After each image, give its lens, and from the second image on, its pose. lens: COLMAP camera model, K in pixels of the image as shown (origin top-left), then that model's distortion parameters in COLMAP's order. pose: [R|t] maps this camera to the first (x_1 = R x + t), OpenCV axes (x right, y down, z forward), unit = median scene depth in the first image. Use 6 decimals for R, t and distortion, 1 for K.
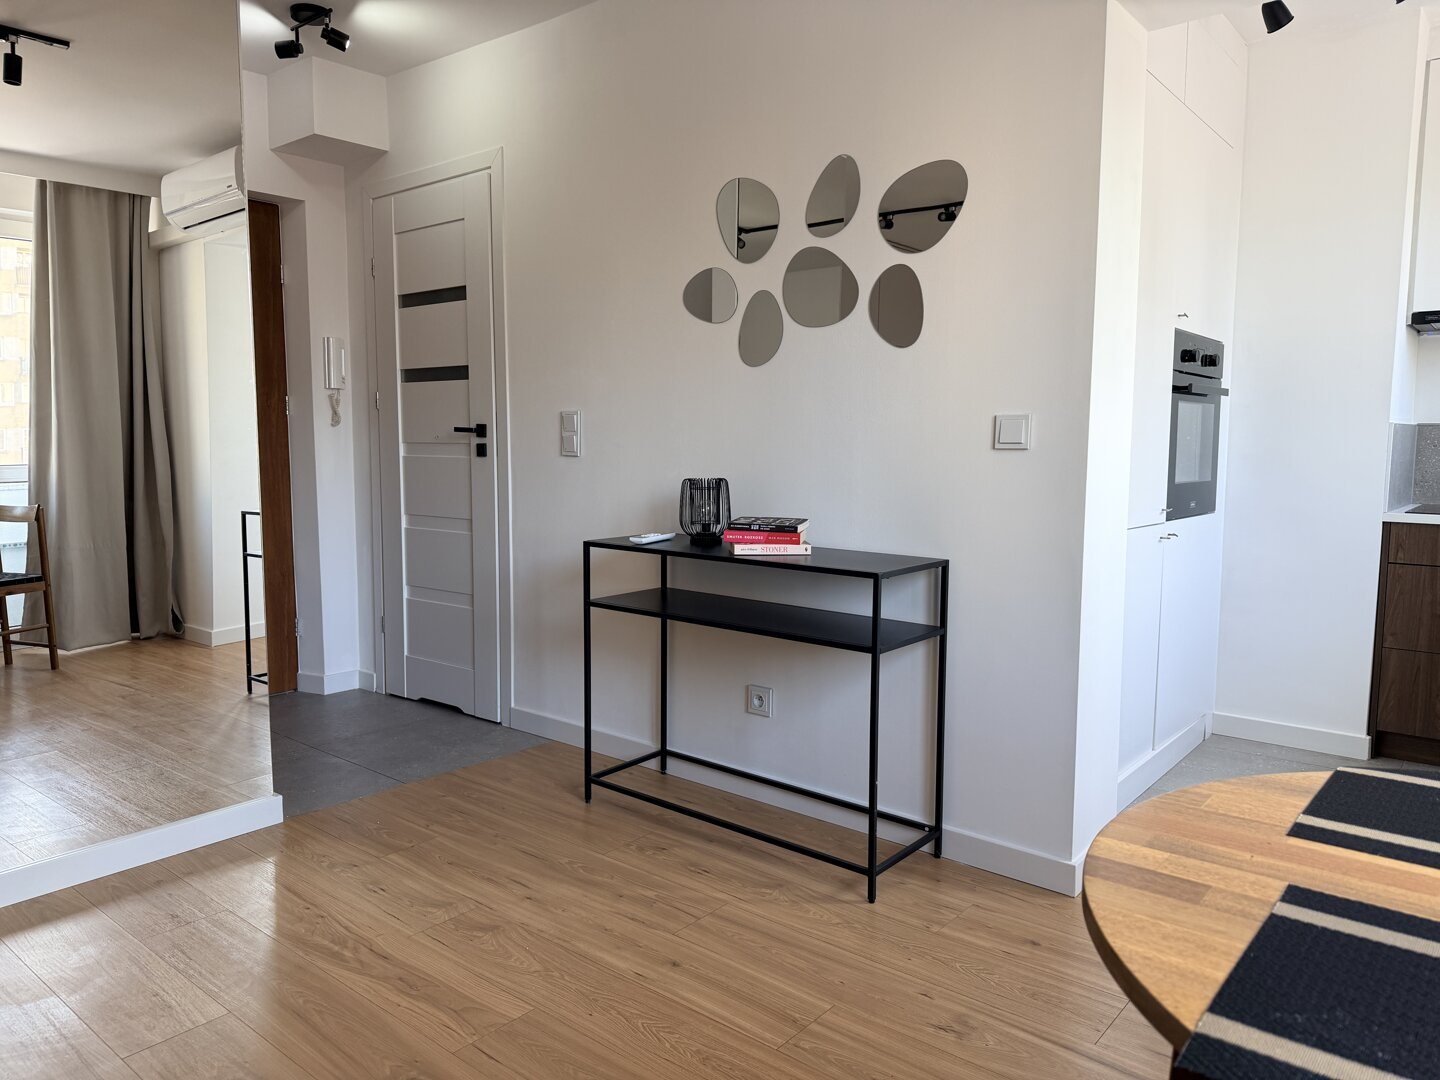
lens RADIAL K [[1005.9, 0, 733.3], [0, 1005.9, 545.7], [0, 0, 1]] dist [0.037350, -0.039379]
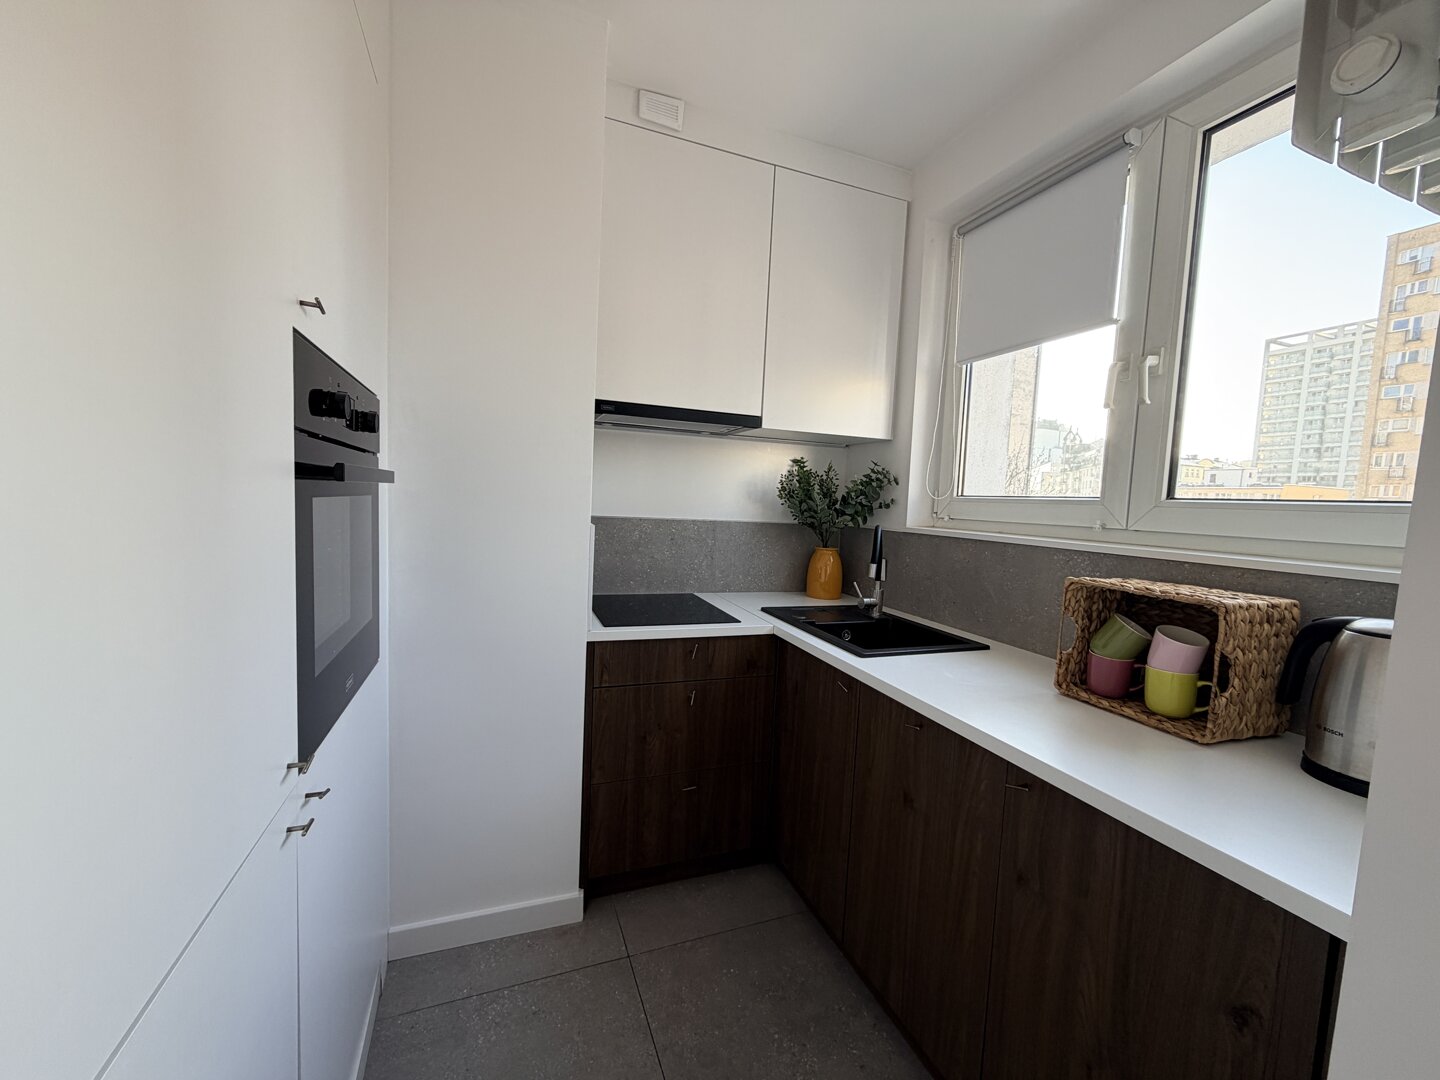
lens RADIAL K [[569.8, 0, 721.8], [0, 569.8, 544.1], [0, 0, 1]] dist [0.000211, 0.000908]
pose [[0.481208, -0.051091, 0.875116, 0.334388], [0.047119, 0.998364, 0.032377, -0.134880], [-0.875339, 0.025654, 0.482828, 0.789465]]
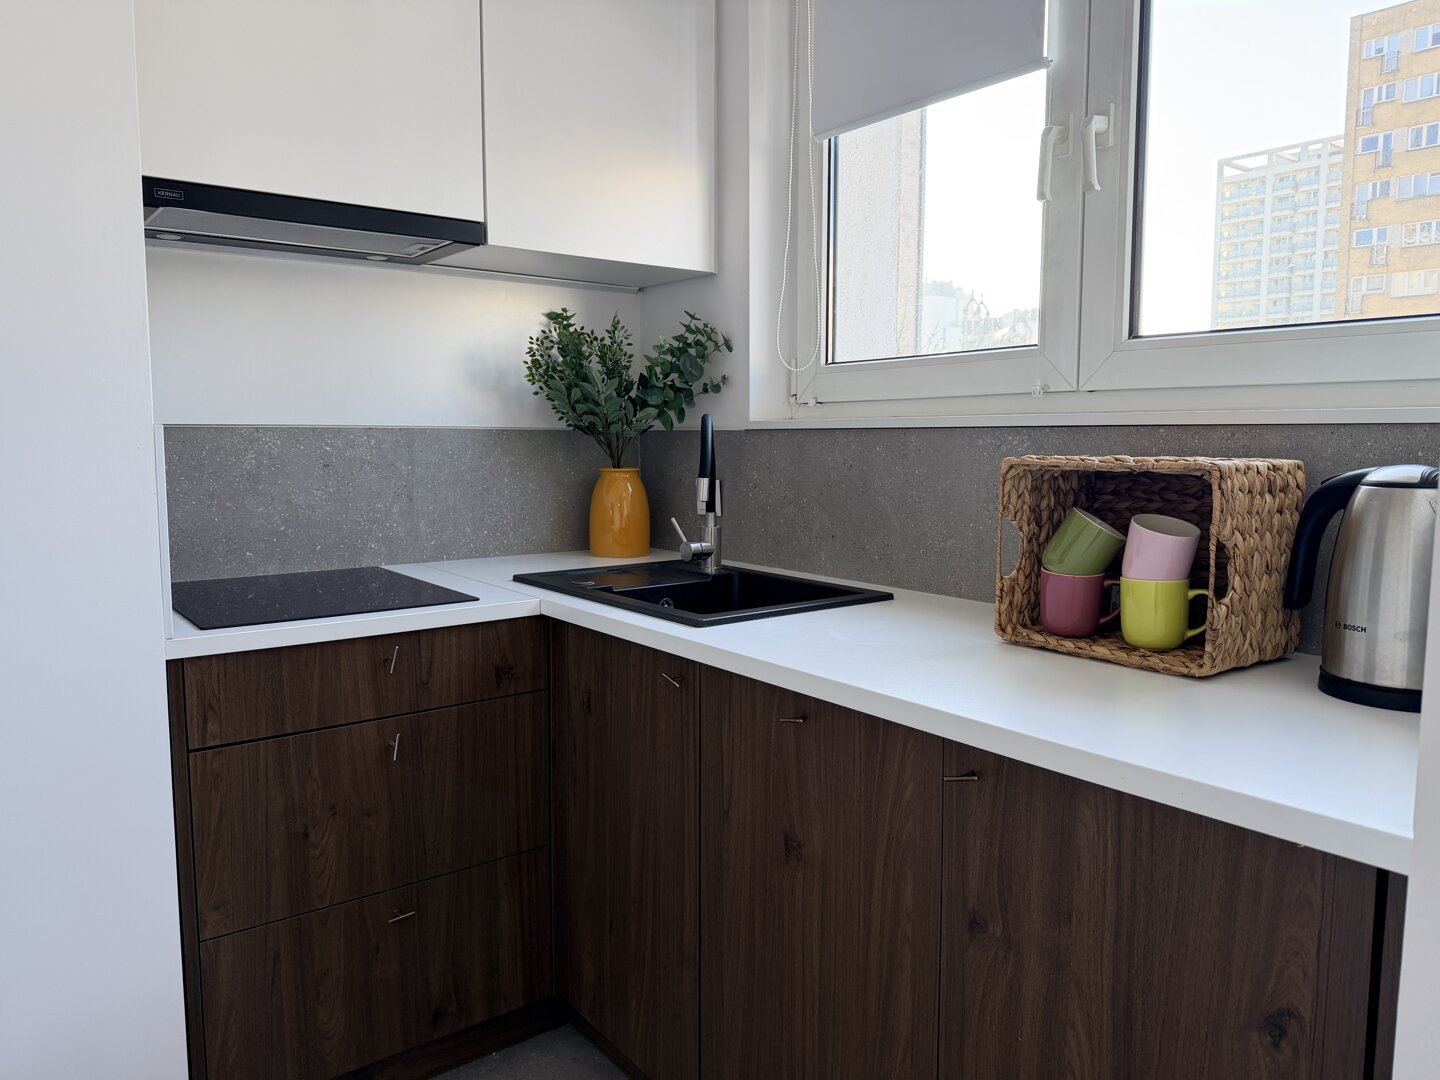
lens RADIAL K [[1005.9, 0, 717.6], [0, 1005.9, 534.6], [0, 0, 1]] dist [0.037350, -0.039379]
pose [[0.204791, -0.103336, 0.973336, 0.333096], [0.102541, 0.991205, 0.083658, -0.102593], [-0.973420, 0.082675, 0.213586, 0.802918]]
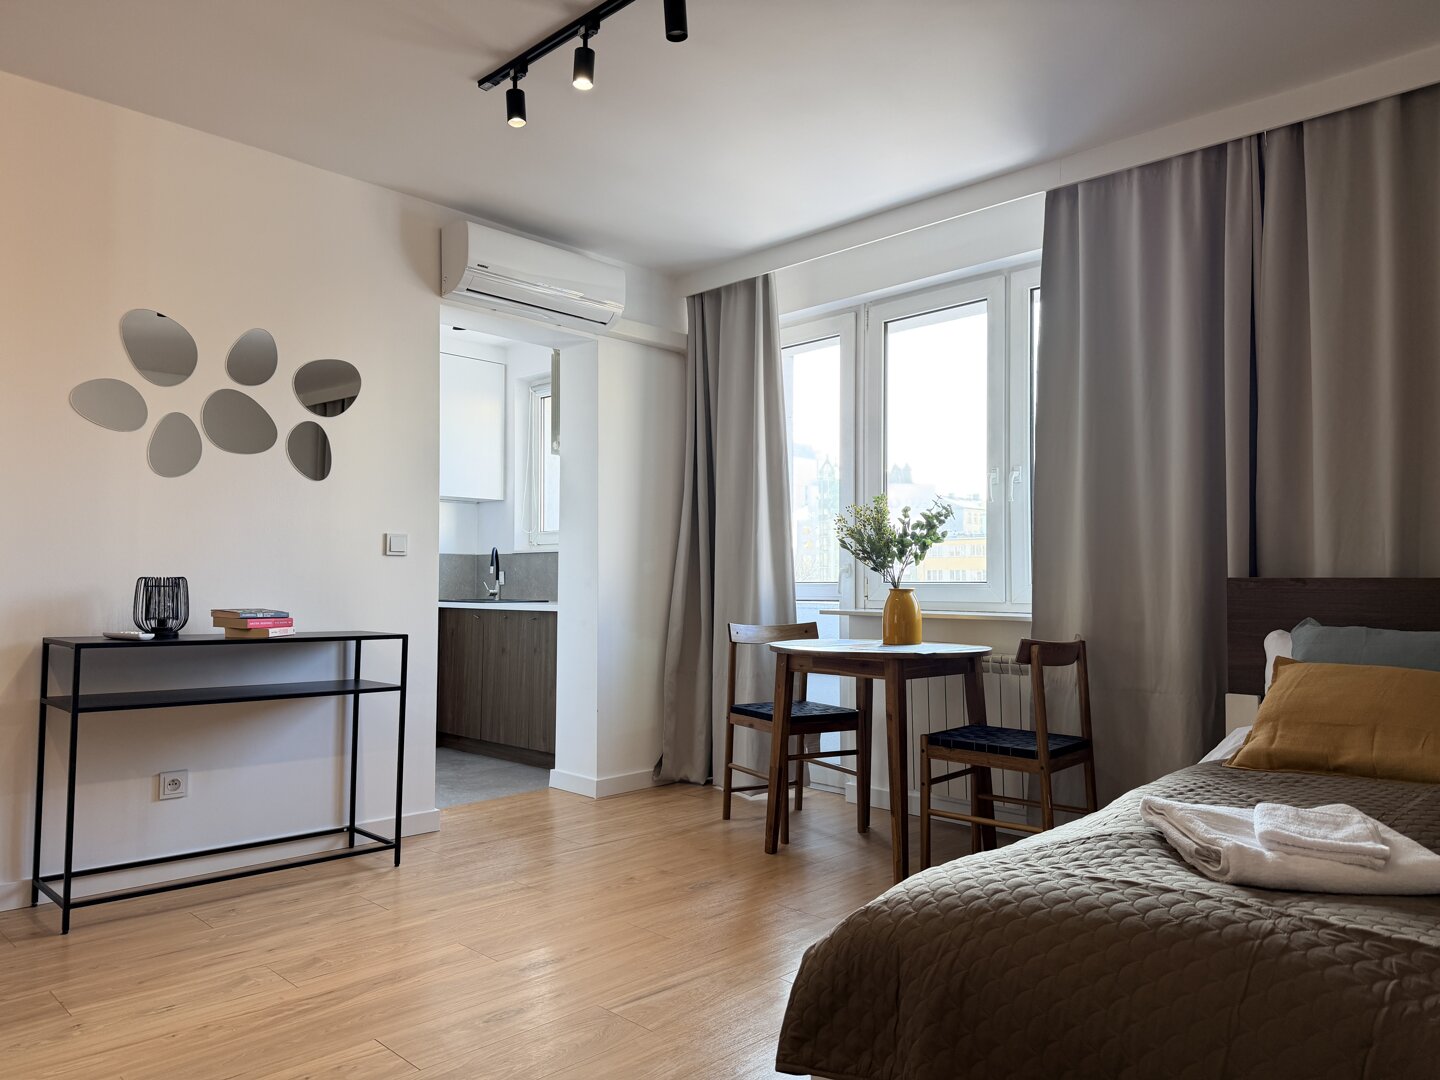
lens RADIAL K [[1005.9, 0, 721.1], [0, 1005.9, 541.5], [0, 0, 1]] dist [0.037350, -0.039379]
pose [[0.079403, 0.038778, 0.996088, -1.061096], [0.094671, 0.994433, -0.046260, 0.002486], [-0.992337, 0.097974, 0.075289, 0.320630]]
